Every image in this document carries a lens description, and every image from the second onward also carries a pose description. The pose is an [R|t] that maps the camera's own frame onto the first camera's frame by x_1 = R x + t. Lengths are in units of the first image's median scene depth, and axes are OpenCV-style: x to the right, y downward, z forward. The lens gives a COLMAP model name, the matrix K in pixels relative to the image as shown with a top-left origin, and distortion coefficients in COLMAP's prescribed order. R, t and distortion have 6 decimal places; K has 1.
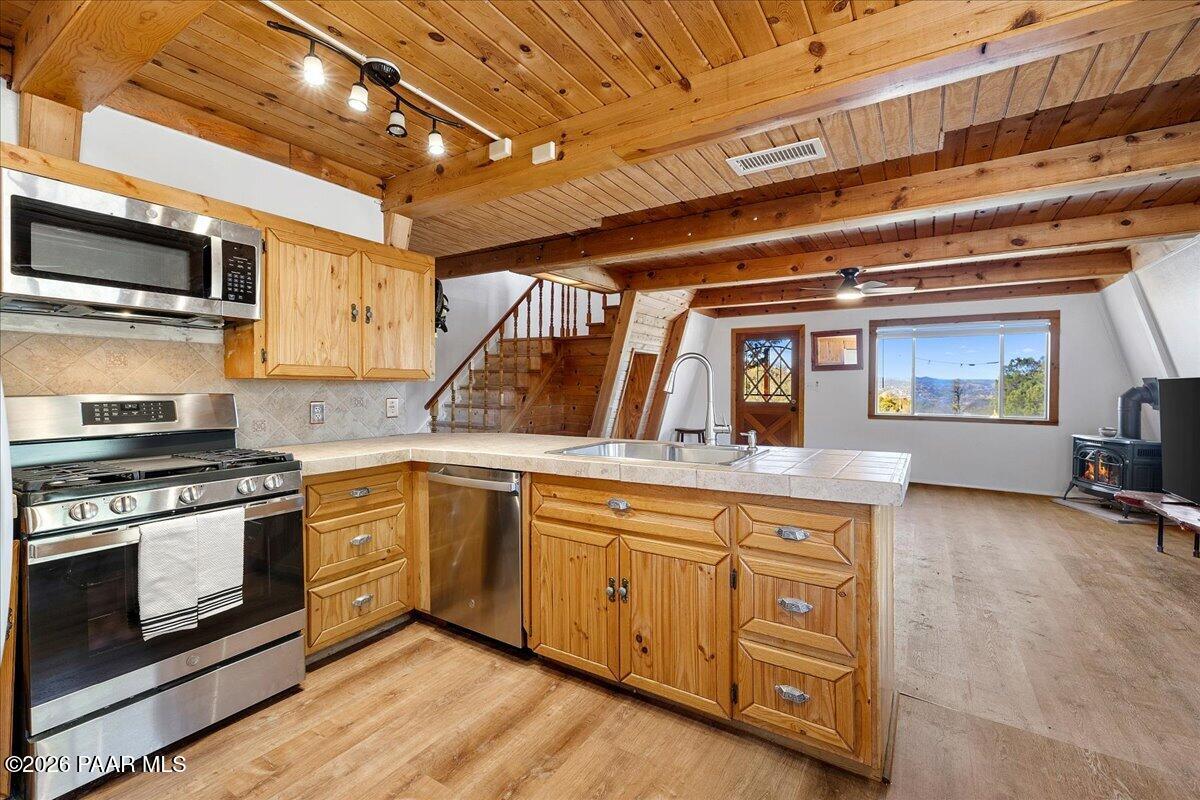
lens RADIAL K [[518.4, 0, 600.1], [0, 518.4, 393.3], [0, 0, 1]] dist [0.000625, 0.000000]
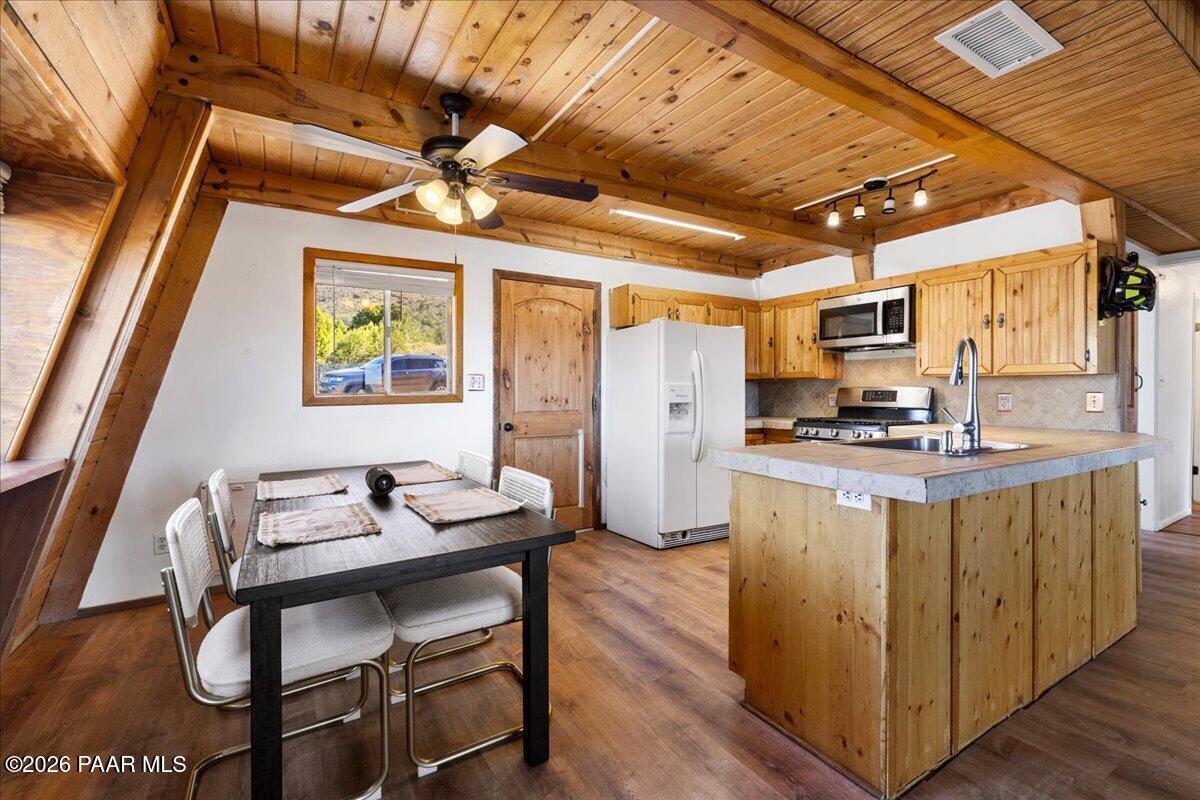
lens RADIAL K [[518.4, 0, 600.2], [0, 518.4, 390.9], [0, 0, 1]] dist [0.000625, 0.000000]
pose [[-0.442060, 0.003161, -0.896980, 0.997164], [-0.004680, 0.999972, 0.005831, 0.006671], [0.896973, 0.006775, -0.442033, 0.689317]]
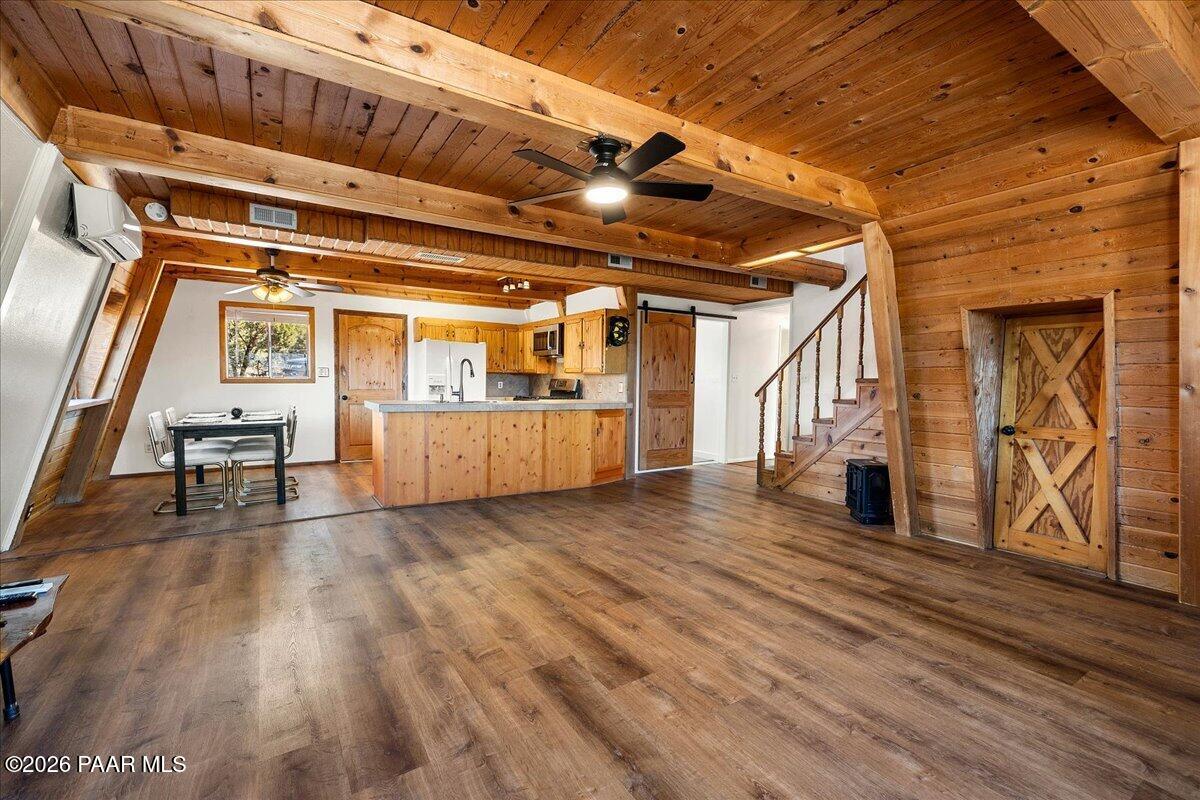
lens RADIAL K [[518.4, 0, 600.4], [0, 518.4, 406.5], [0, 0, 1]] dist [0.000625, 0.000000]
pose [[-0.431690, 0.039581, -0.901153, 1.564634], [-0.022299, 0.998263, 0.054528, -0.007364], [0.901746, 0.043634, -0.430058, 2.022933]]
